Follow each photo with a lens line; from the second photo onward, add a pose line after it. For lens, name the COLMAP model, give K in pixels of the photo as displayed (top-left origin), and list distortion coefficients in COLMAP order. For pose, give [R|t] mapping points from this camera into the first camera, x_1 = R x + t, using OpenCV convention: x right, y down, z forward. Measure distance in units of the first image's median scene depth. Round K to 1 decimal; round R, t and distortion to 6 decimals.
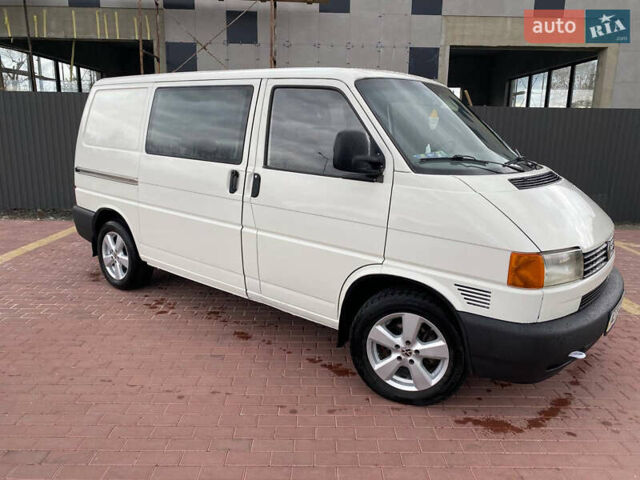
lens RADIAL K [[506.9, 0, 323.2], [0, 506.9, 239.9], [0, 0, 1]] dist [0.013149, -0.006120]
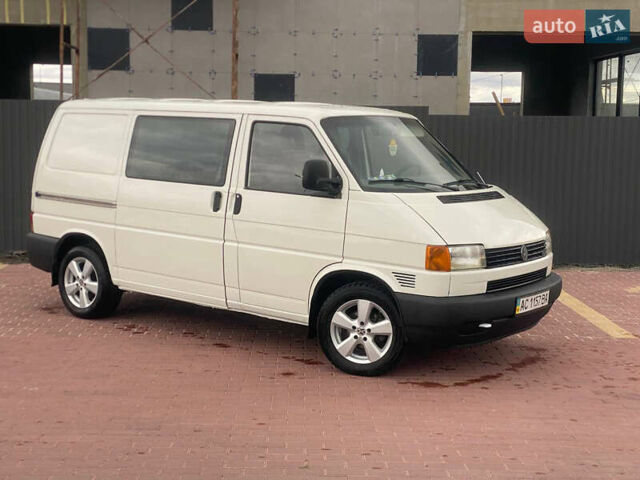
lens RADIAL K [[974.0, 0, 319.9], [0, 974.0, 228.9], [0, 0, 1]] dist [-0.017212, -0.003042]
pose [[0.999923, -0.004244, 0.011670, 0.028454], [0.005539, 0.993558, -0.113188, 0.200446], [-0.011115, 0.113244, 0.993505, -1.198522]]
